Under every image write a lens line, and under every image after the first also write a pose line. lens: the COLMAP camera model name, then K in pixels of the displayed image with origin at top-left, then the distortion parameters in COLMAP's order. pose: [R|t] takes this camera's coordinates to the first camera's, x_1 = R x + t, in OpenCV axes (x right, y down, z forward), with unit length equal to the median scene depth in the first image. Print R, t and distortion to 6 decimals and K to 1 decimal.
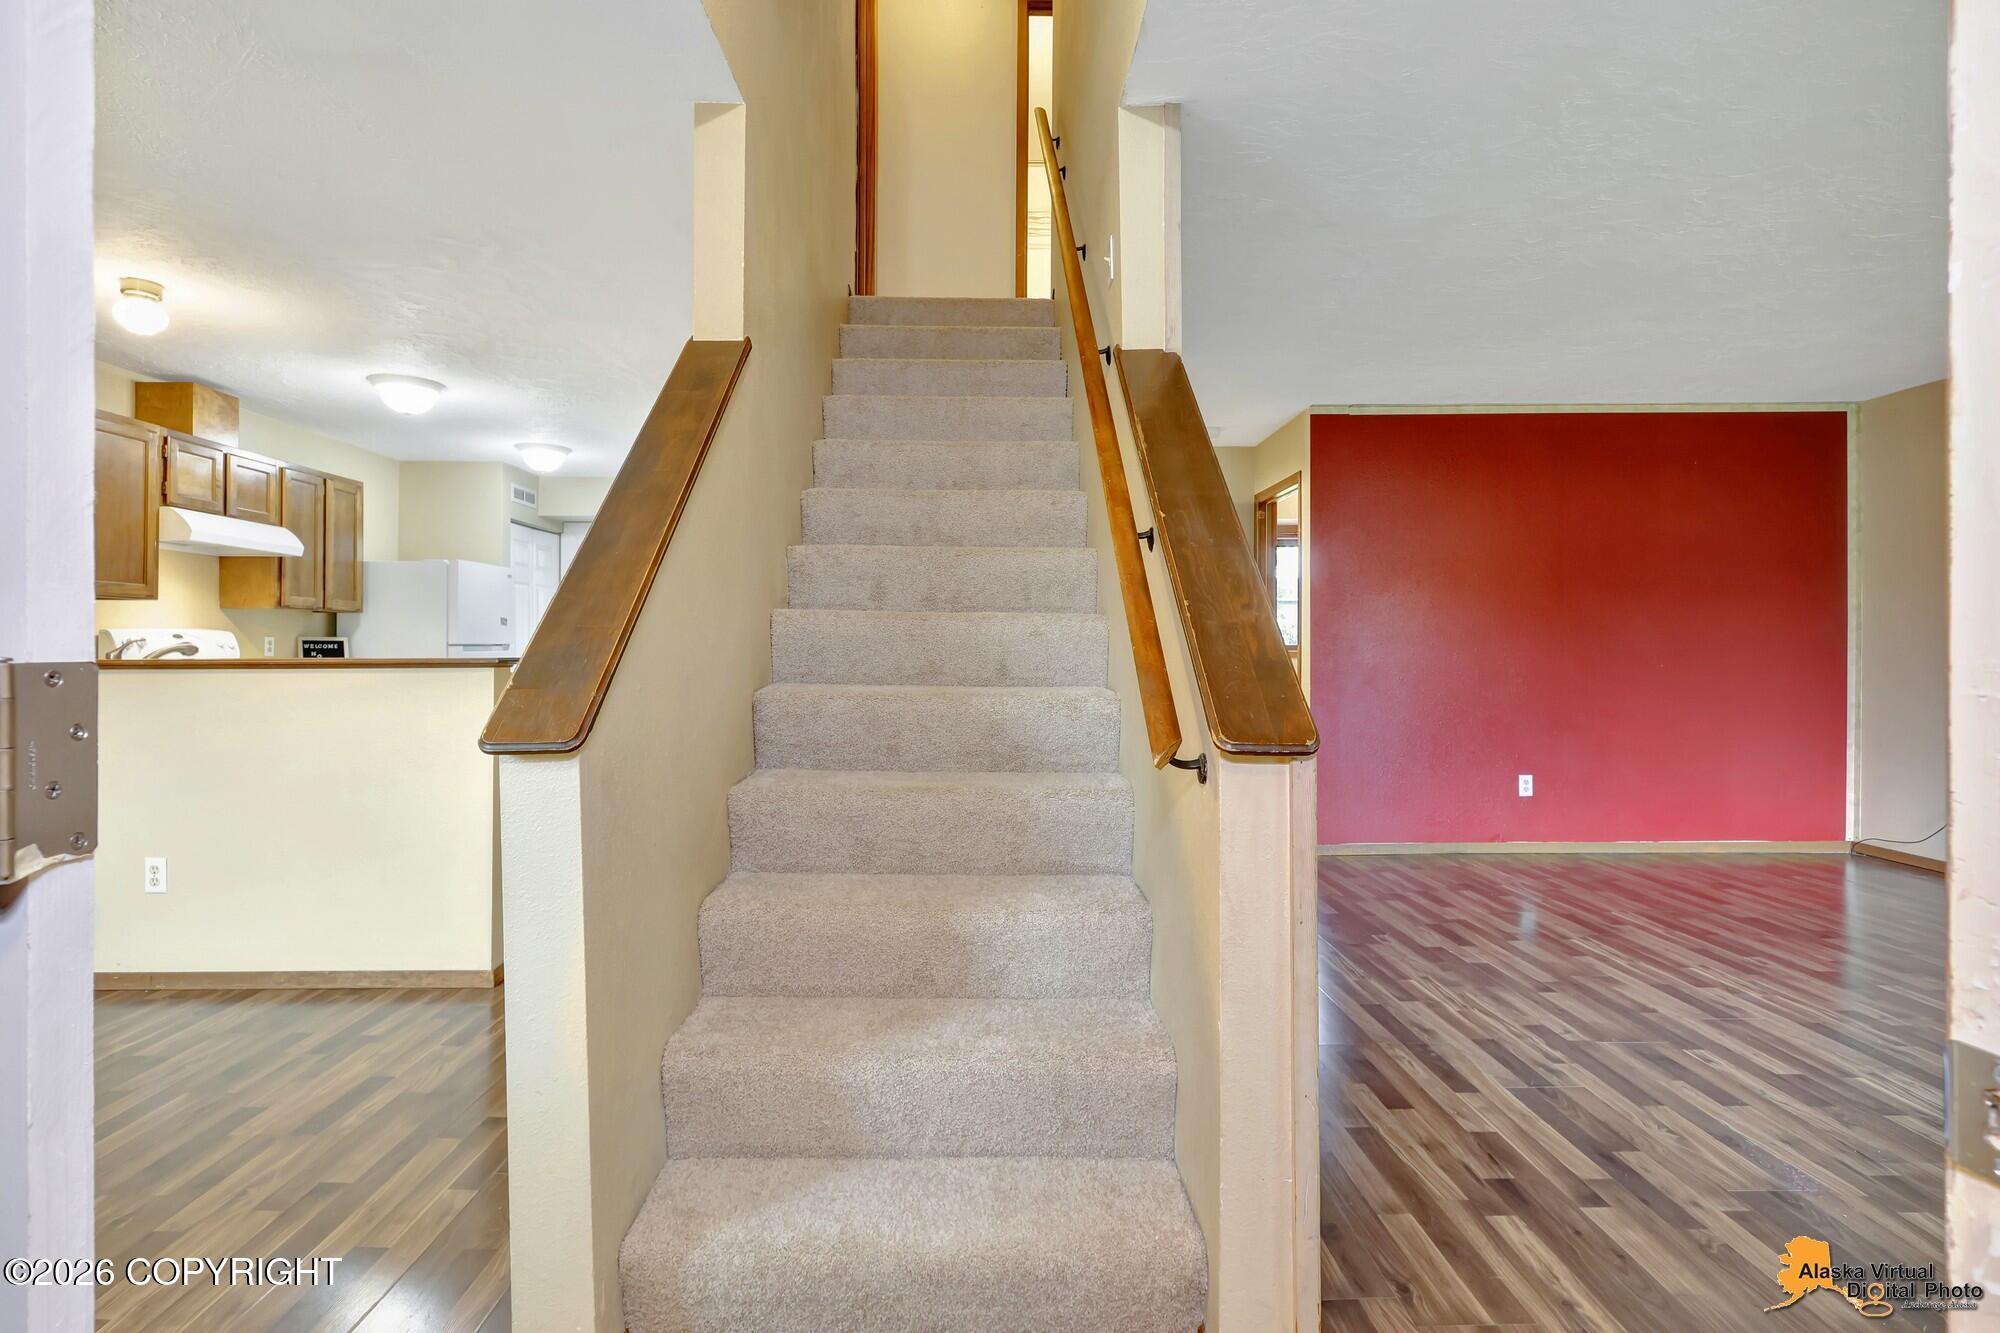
lens RADIAL K [[973.8, 0, 997.3], [0, 973.8, 645.5], [0, 0, 1]] dist [0.002334, -0.000463]
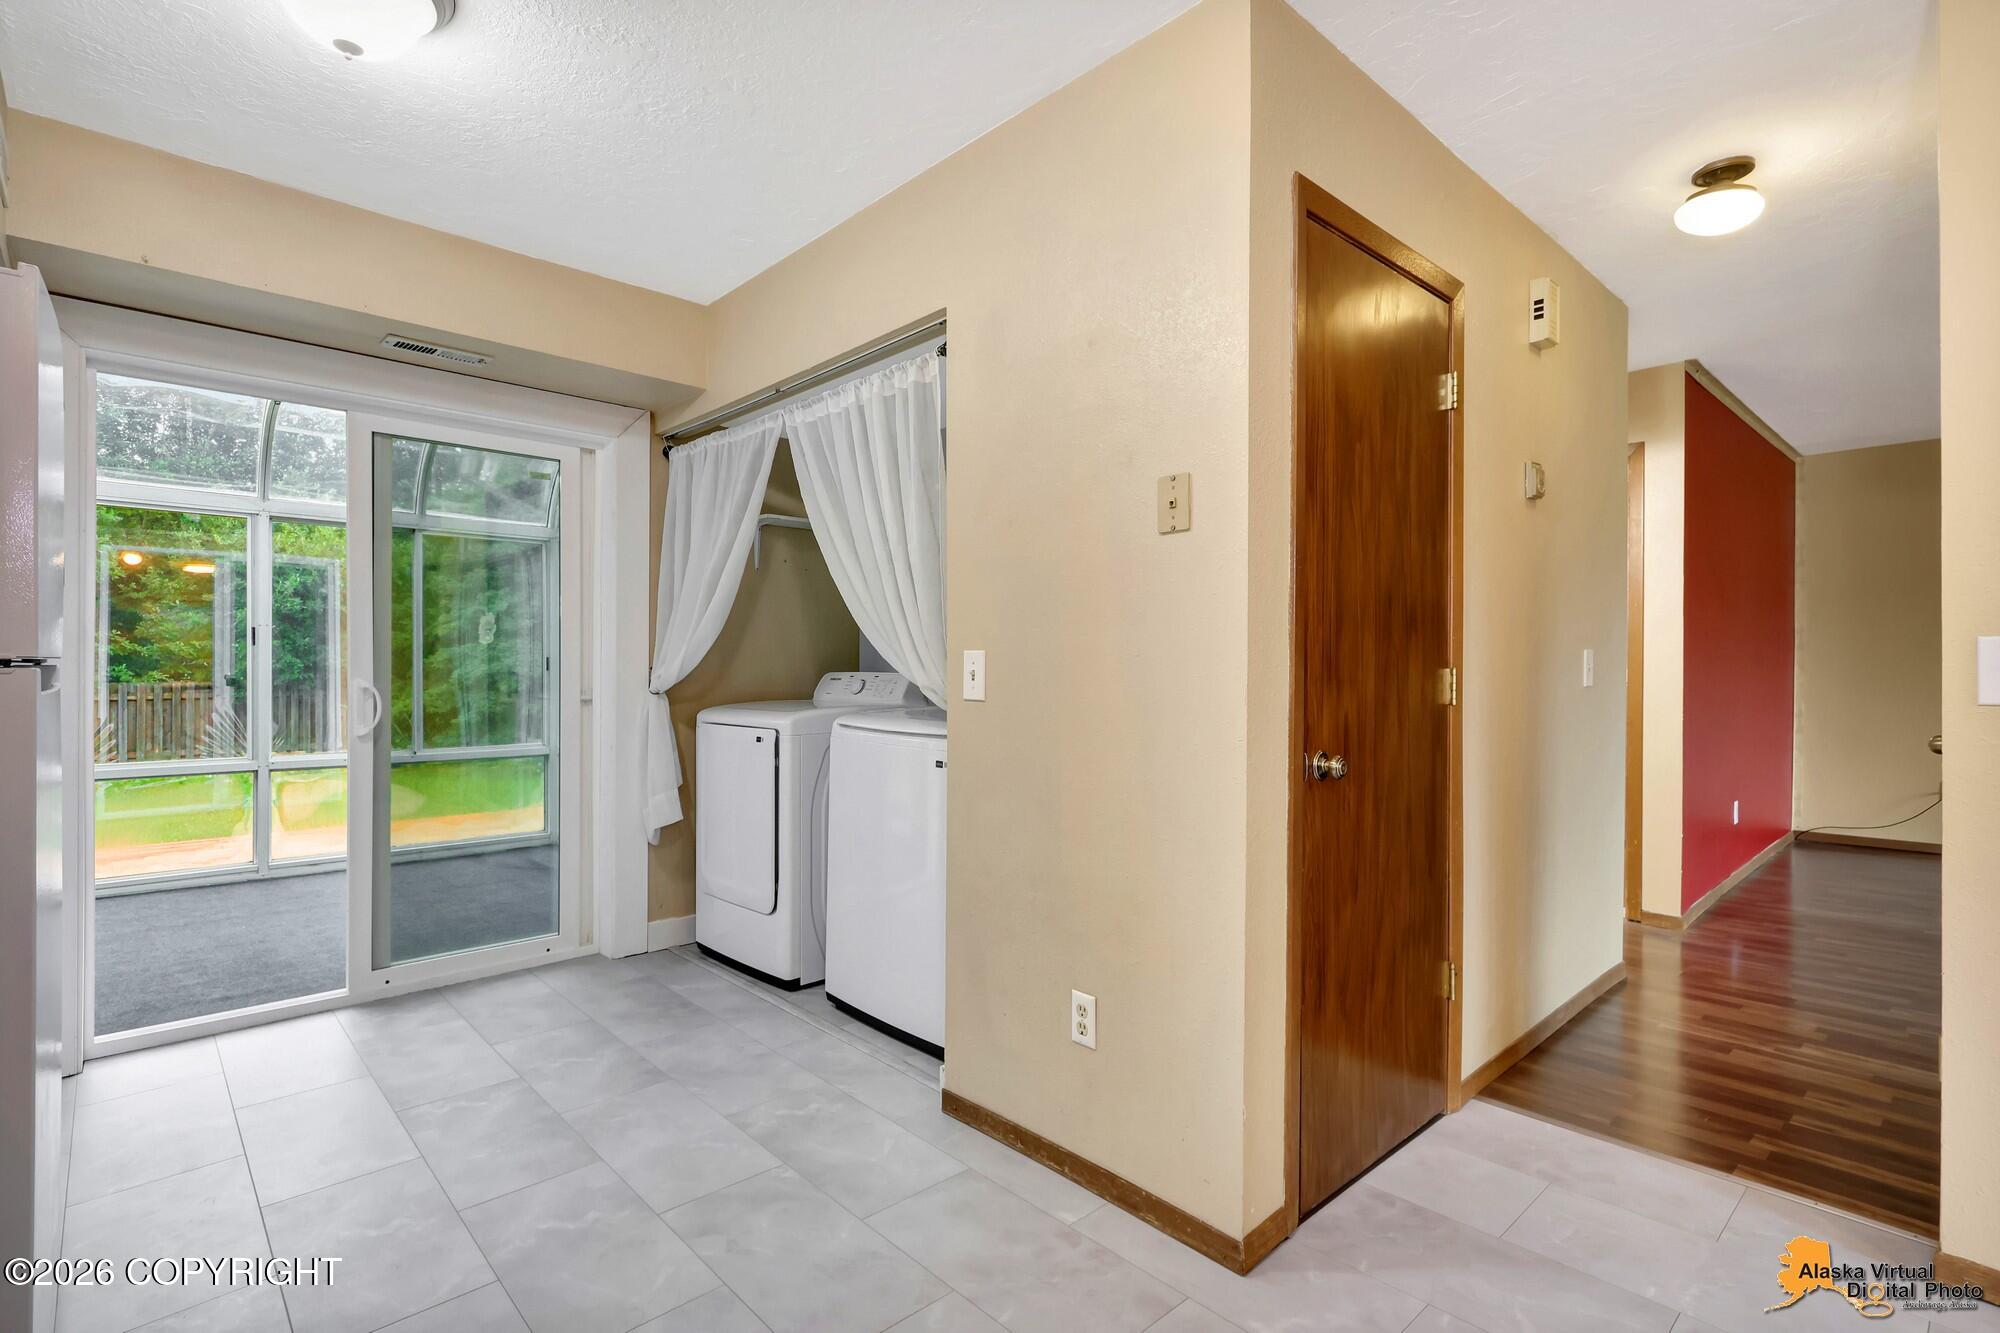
lens RADIAL K [[943.9, 0, 966.1], [0, 943.9, 664.2], [0, 0, 1]] dist [-0.000168, -0.000155]
pose [[0.757960, -0.001308, 0.652300, -0.718676], [-0.000268, 0.999997, 0.002317, -0.001709], [-0.652301, -0.001931, 0.757957, 0.952179]]
